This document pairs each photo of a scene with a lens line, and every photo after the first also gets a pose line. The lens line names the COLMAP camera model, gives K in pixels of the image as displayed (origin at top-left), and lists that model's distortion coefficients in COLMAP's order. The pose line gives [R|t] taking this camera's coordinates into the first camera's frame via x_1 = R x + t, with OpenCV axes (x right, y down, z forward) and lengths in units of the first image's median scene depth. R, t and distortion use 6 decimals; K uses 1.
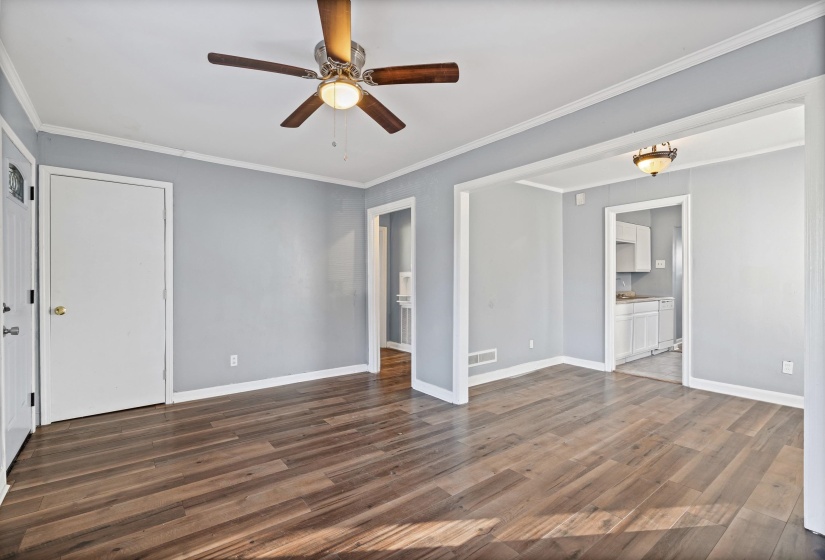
lens RADIAL K [[377.8, 0, 403.6], [0, 377.8, 281.0], [0, 0, 1]] dist [-0.001781, -0.000284]
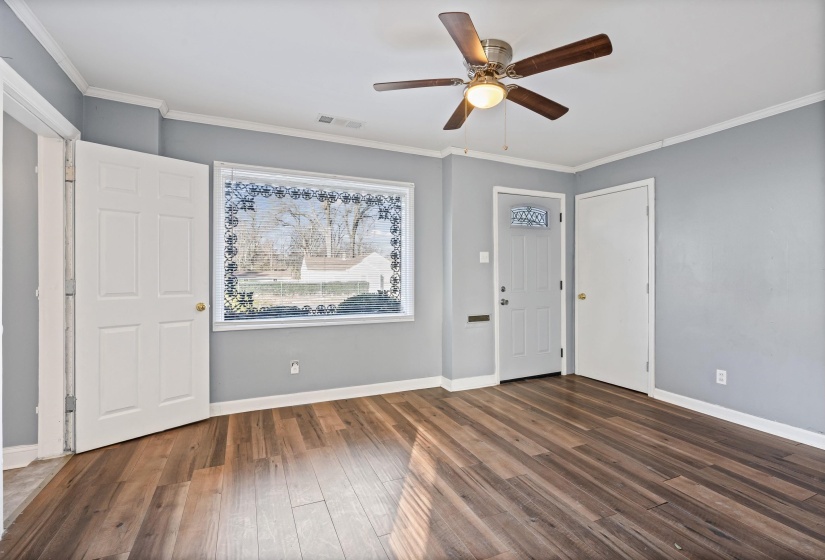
lens RADIAL K [[377.8, 0, 407.8], [0, 377.8, 275.2], [0, 0, 1]] dist [-0.001781, -0.000284]
pose [[-0.234759, 0.001031, -0.972053, 0.680110], [-0.006084, 0.999978, 0.002530, 0.000833], [0.972034, 0.006508, -0.234748, 0.794528]]
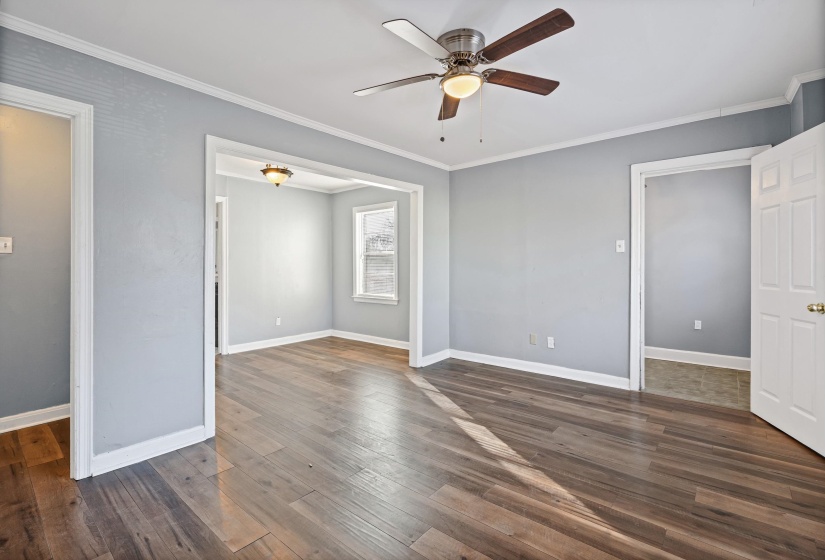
lens RADIAL K [[377.8, 0, 410.5], [0, 377.8, 272.5], [0, 0, 1]] dist [-0.001781, -0.000284]
pose [[-0.215847, -0.011334, 0.976361, -0.866317], [0.006708, 0.999892, 0.013091, 0.001190], [-0.976404, 0.009375, -0.215747, 1.037207]]
